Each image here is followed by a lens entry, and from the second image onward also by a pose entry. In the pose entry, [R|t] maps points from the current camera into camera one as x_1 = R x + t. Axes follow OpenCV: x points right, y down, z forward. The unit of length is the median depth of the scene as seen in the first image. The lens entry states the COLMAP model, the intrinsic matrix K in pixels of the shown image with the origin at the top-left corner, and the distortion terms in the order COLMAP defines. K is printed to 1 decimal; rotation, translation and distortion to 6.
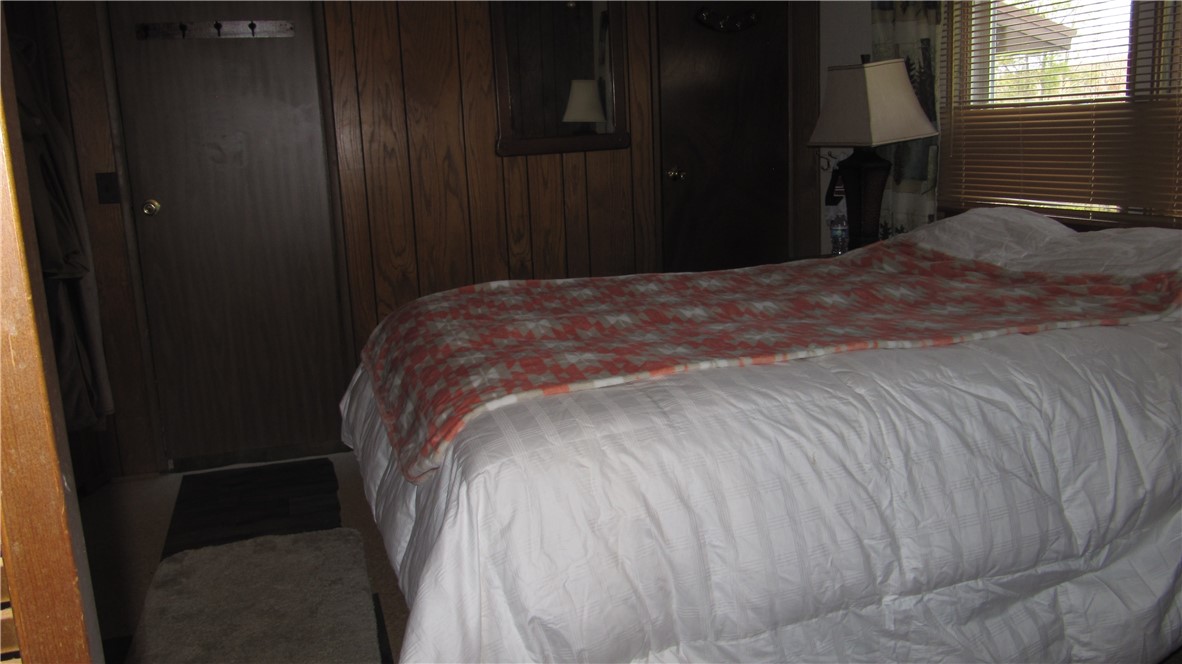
lens RADIAL K [[979.8, 0, 591.0], [0, 979.8, 332.0], [0, 0, 1]] dist [-0.034648, -0.001851]
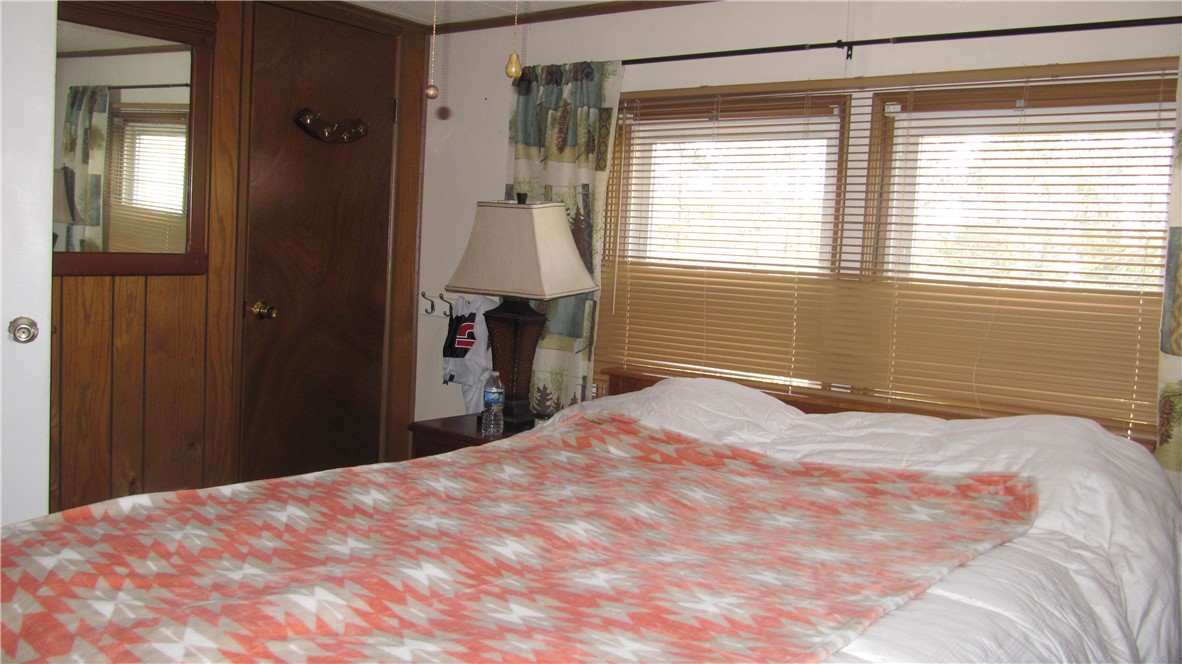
lens RADIAL K [[979.8, 0, 591.0], [0, 979.8, 332.0], [0, 0, 1]] dist [-0.034648, -0.001851]
pose [[0.816983, 0.038380, 0.575383, -0.173478], [0.027290, 0.994092, -0.105058, -0.067380], [-0.576016, 0.101533, 0.811108, 0.267338]]
